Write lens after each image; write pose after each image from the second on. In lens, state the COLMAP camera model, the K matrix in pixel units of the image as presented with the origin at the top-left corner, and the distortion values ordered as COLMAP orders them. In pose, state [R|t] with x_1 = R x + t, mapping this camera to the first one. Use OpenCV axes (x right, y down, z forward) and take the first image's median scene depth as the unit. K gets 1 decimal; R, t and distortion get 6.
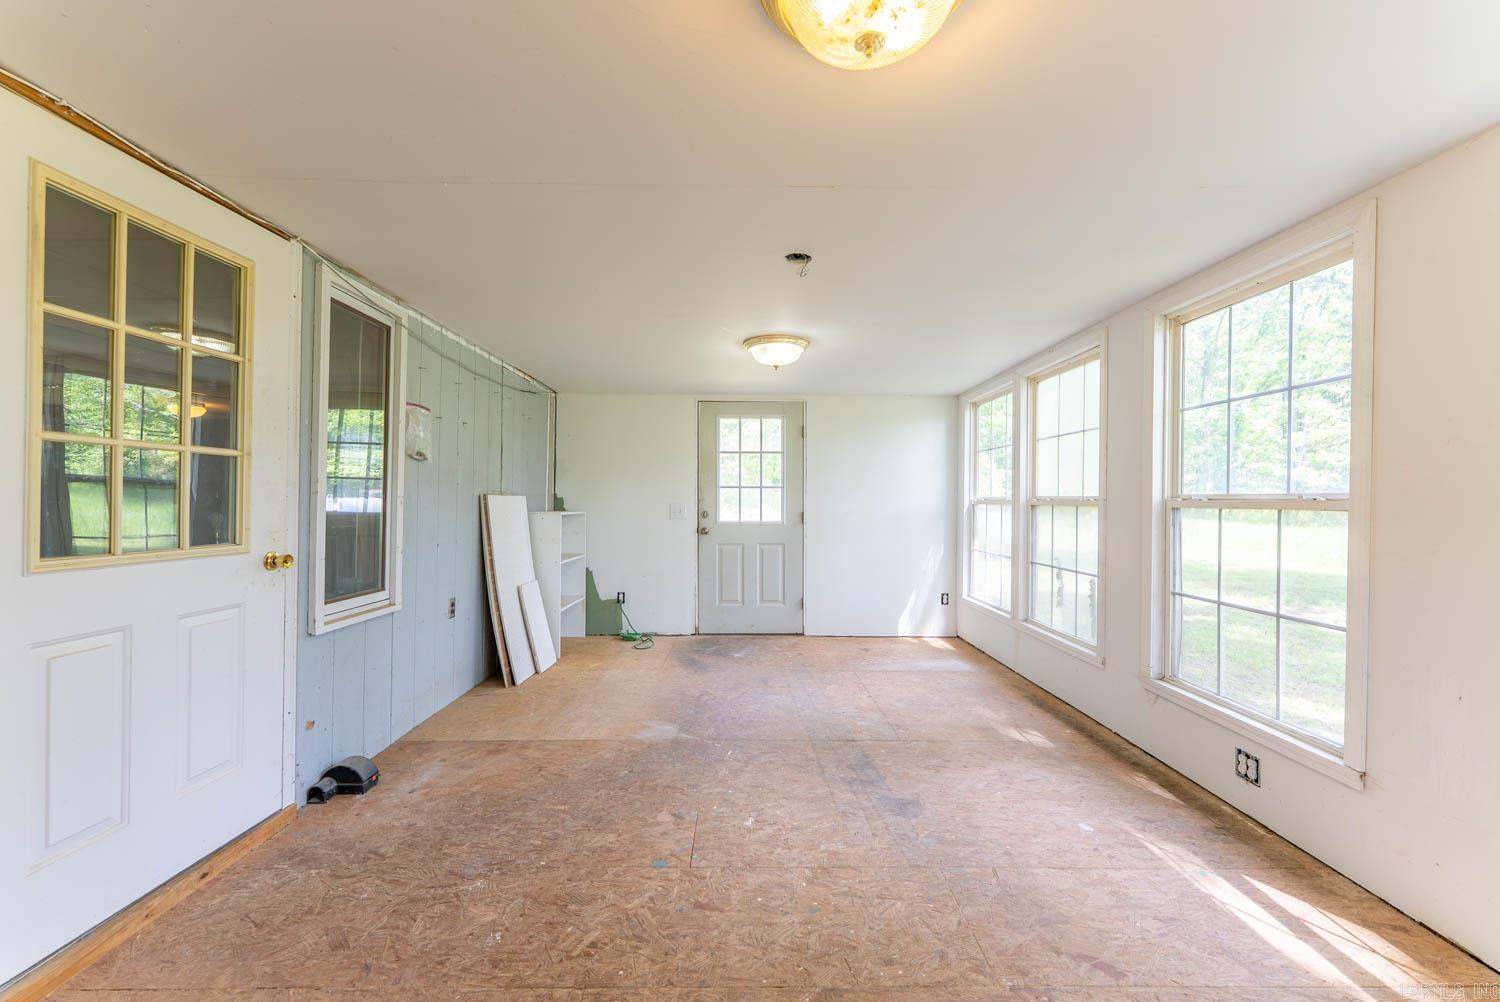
lens RADIAL K [[596.7, 0, 750.0], [0, 596.7, 501.0], [0, 0, 1]] dist [-0.000500, -0.000385]
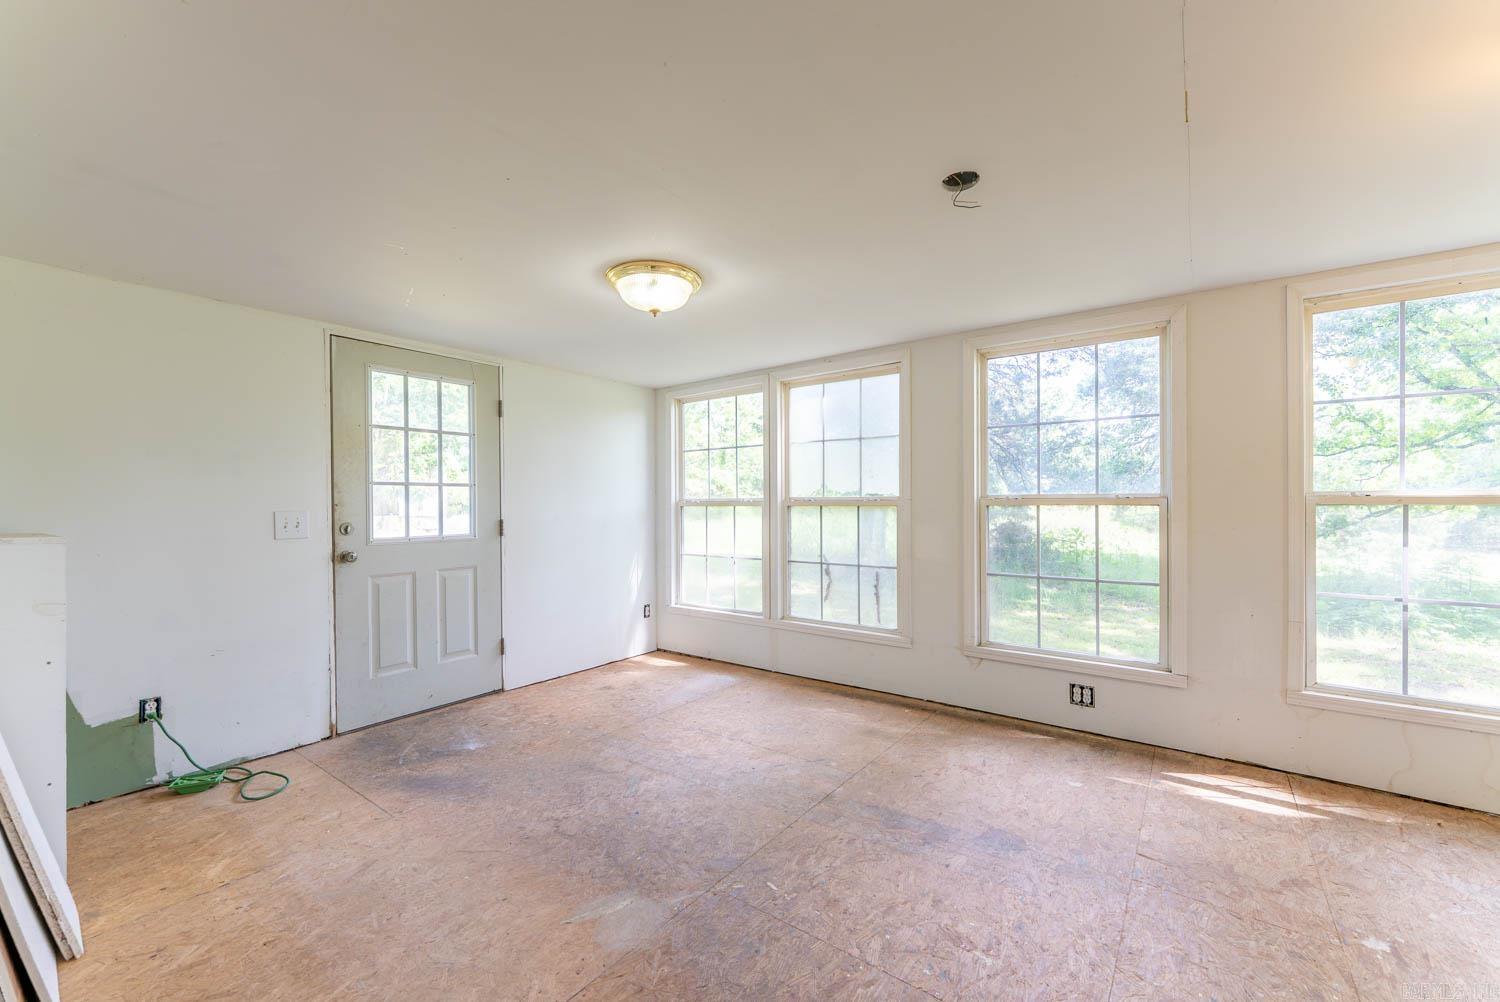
lens RADIAL K [[596.7, 0, 750.0], [0, 596.7, 501.0], [0, 0, 1]] dist [-0.000500, -0.000385]
pose [[0.614049, -0.004737, 0.789254, -0.389384], [0.009316, 0.999956, -0.001246, -0.000821], [-0.789213, 0.008117, 0.614066, 0.423140]]
